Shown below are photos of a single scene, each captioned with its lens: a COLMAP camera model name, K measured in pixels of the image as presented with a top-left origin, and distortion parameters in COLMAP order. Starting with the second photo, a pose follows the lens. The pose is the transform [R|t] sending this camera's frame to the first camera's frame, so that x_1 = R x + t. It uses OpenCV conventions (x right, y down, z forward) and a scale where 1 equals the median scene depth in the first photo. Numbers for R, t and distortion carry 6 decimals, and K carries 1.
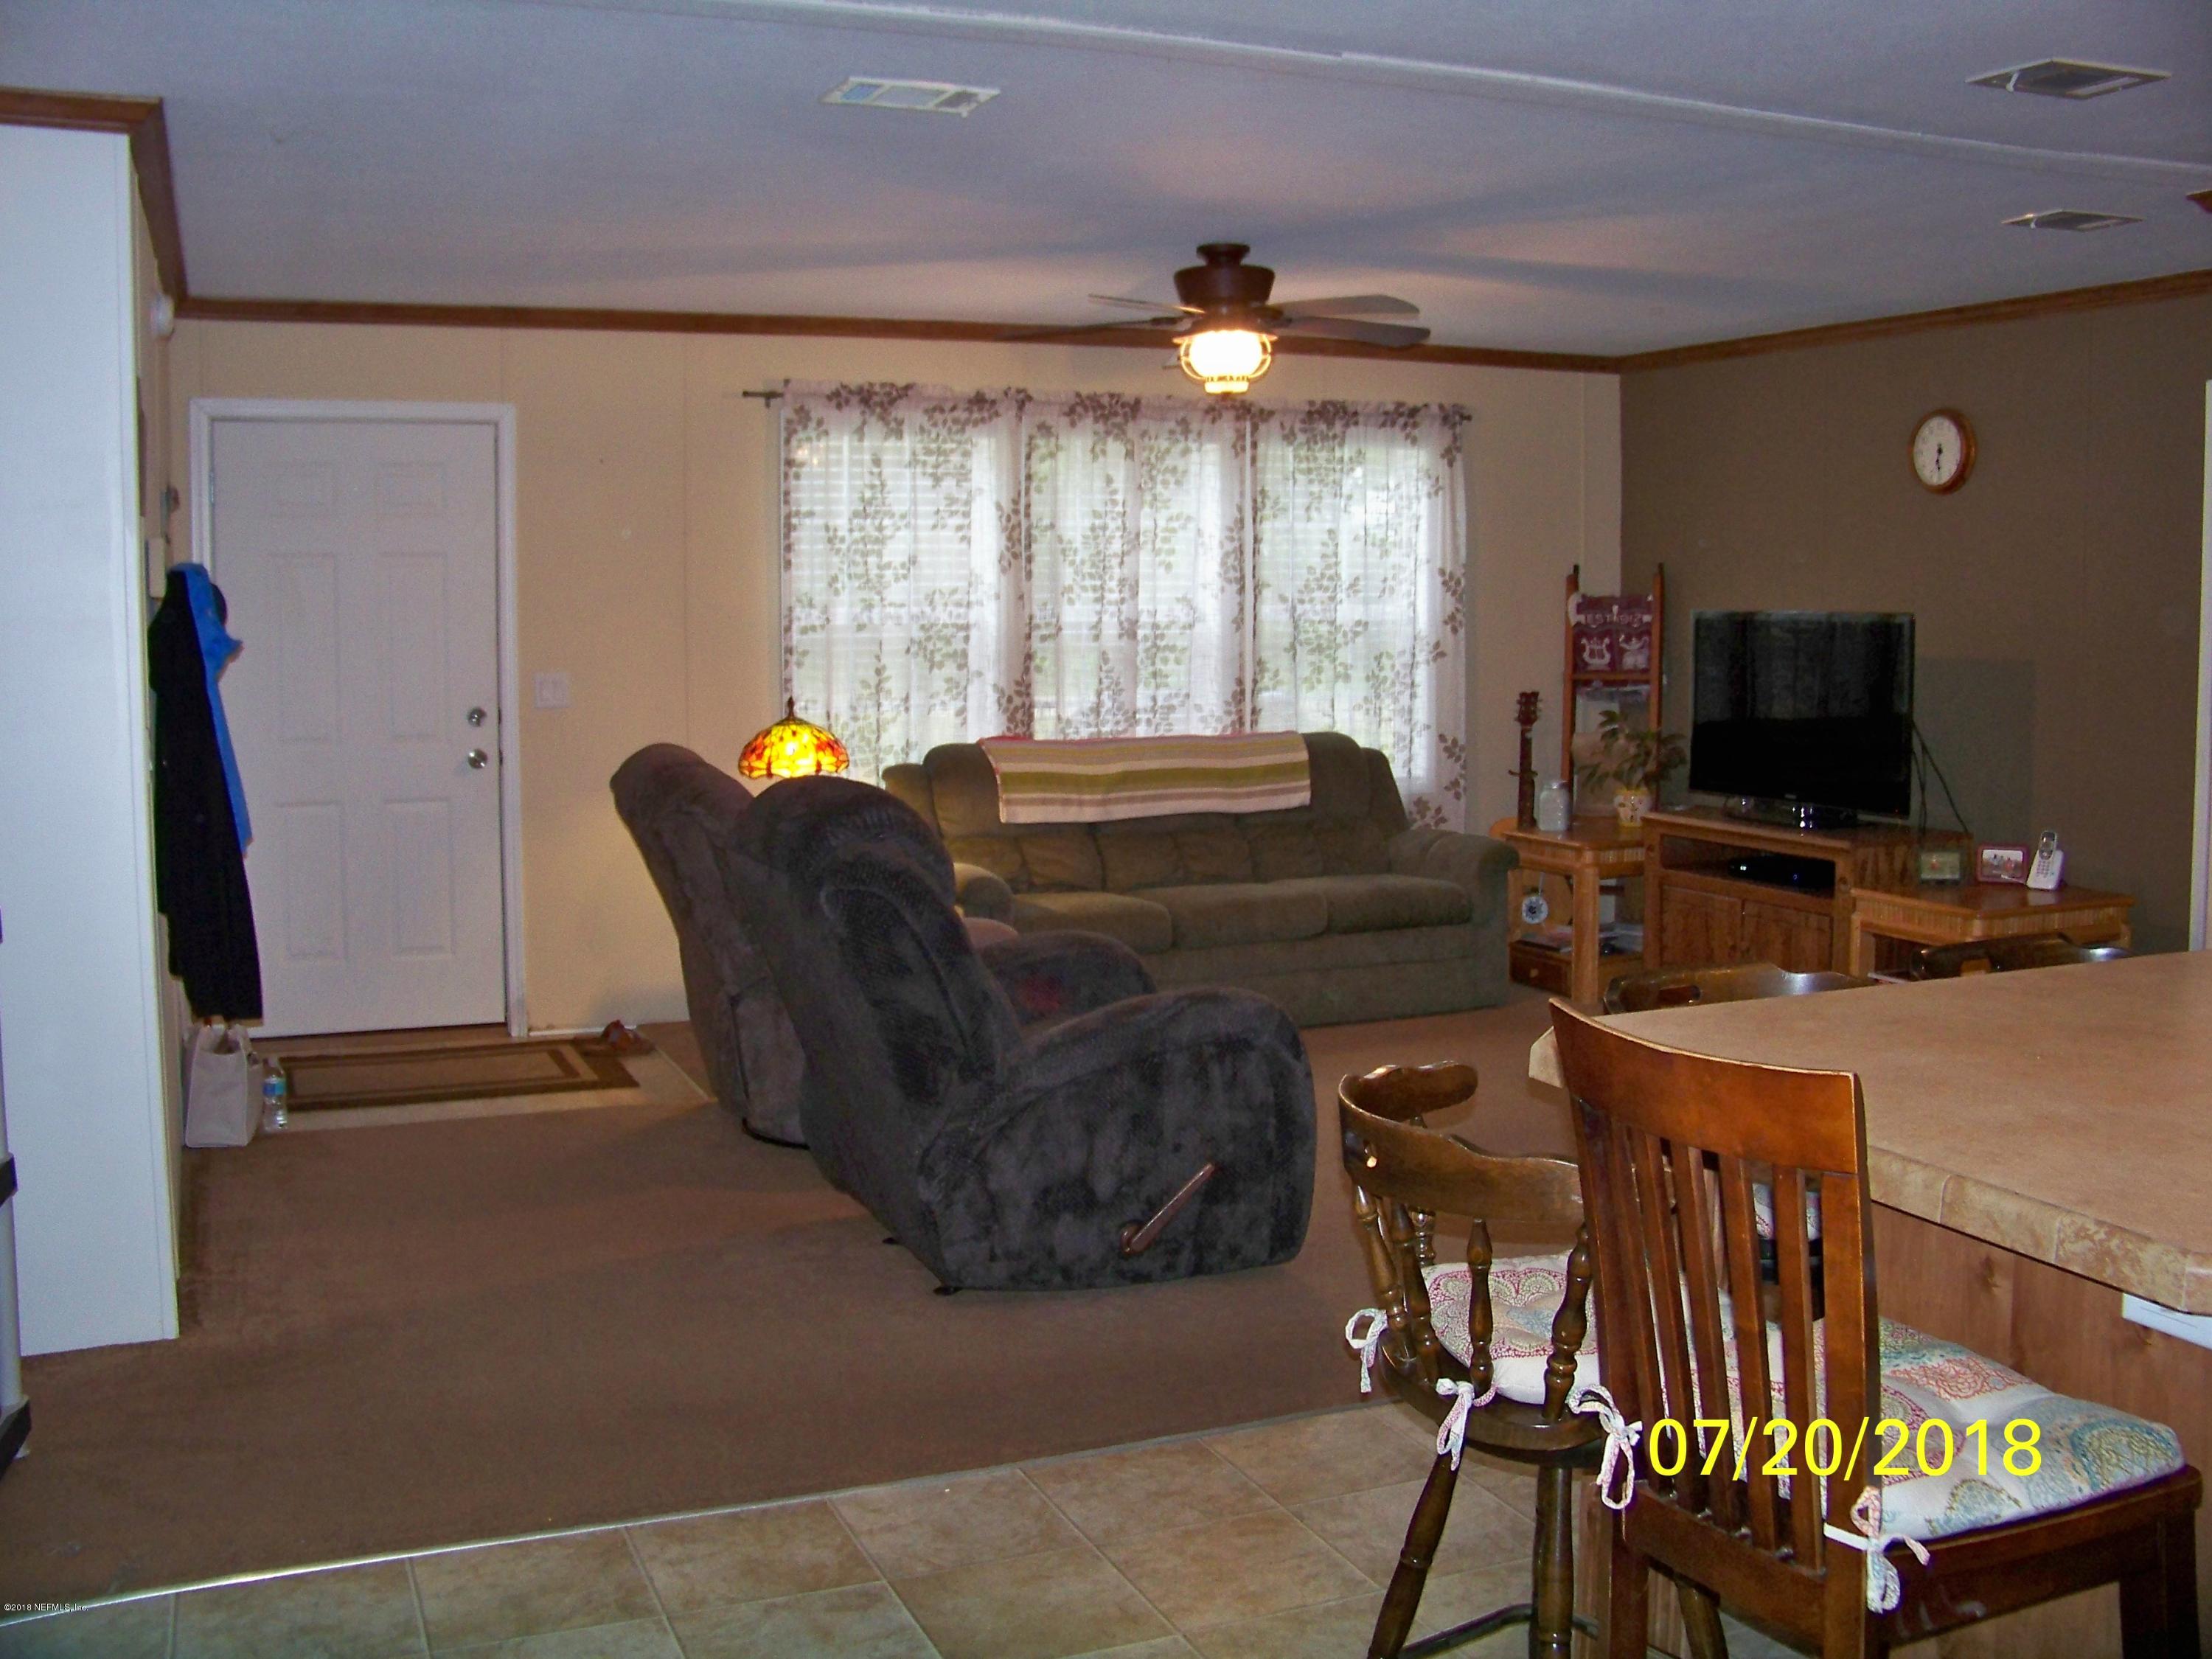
lens RADIAL K [[2152.2, 0, 1135.9], [0, 2152.2, 780.2], [0, 0, 1]] dist [-0.225058, 0.268416]
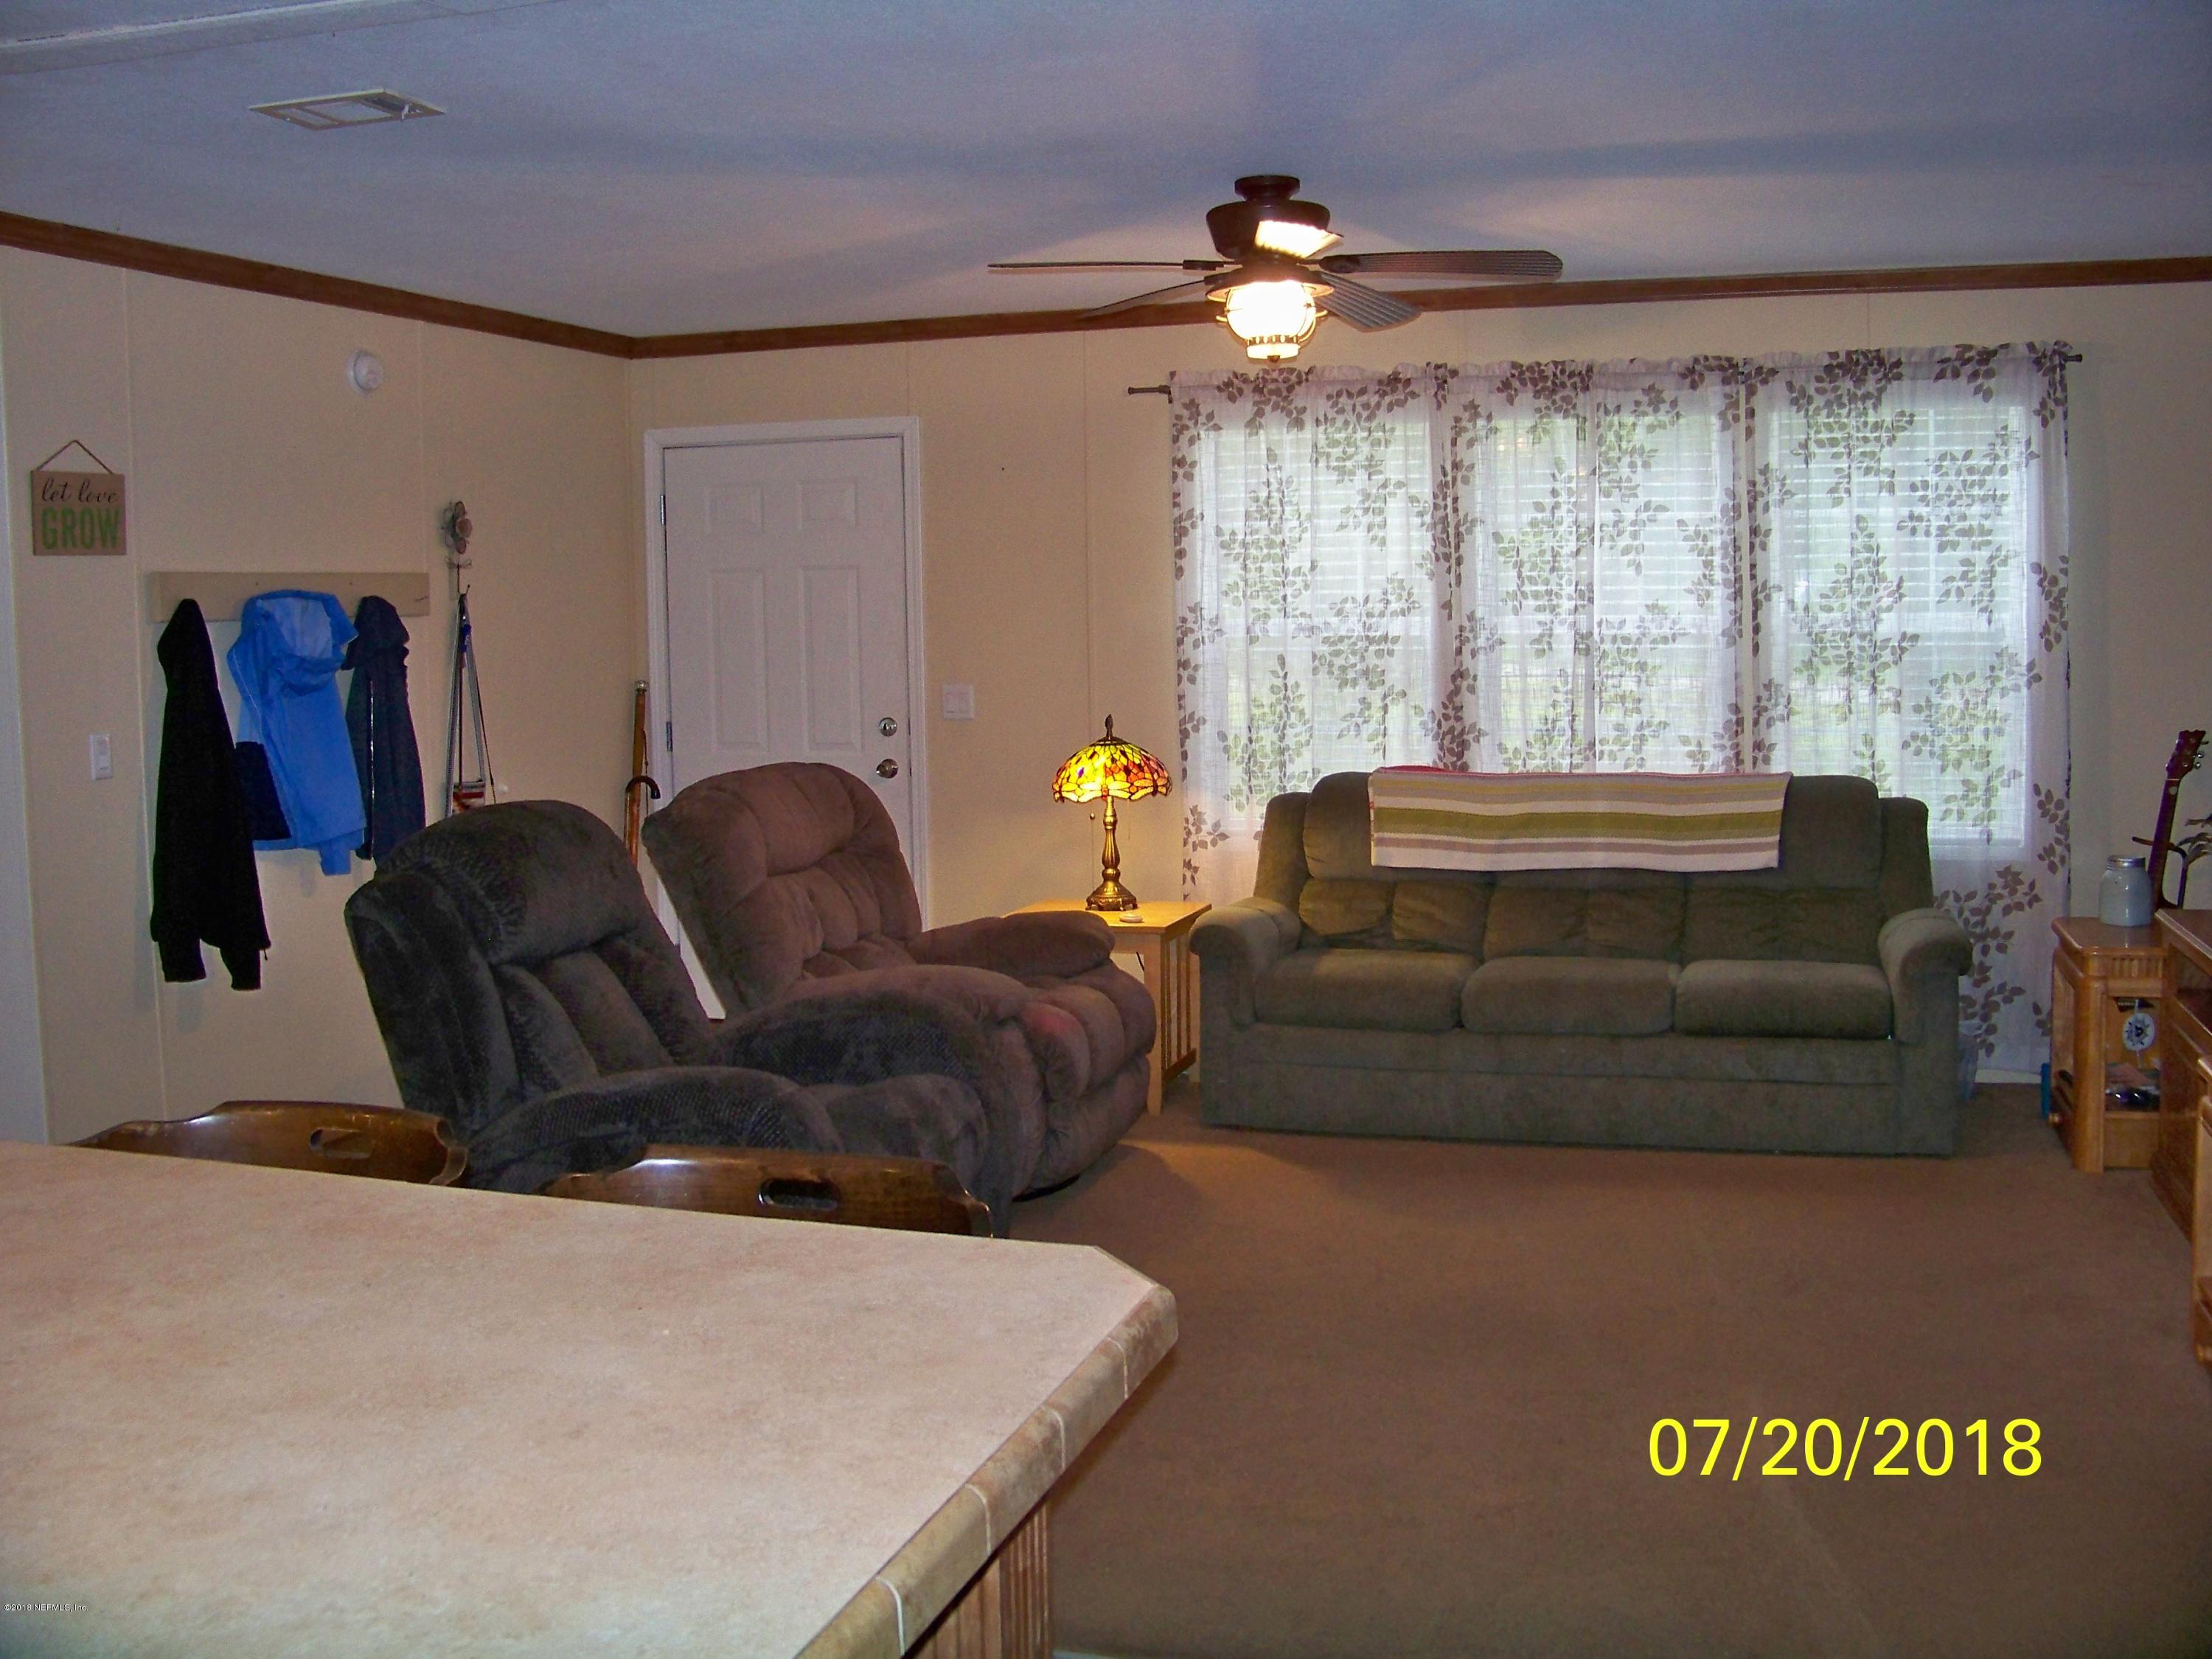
lens RADIAL K [[2152.2, 0, 1135.9], [0, 2152.2, 780.2], [0, 0, 1]] dist [-0.225058, 0.268416]
pose [[0.768808, 0.040465, -0.638198, 0.396587], [-0.041372, 0.999053, 0.013506, -0.021403], [0.638140, 0.016020, 0.769754, 0.257717]]
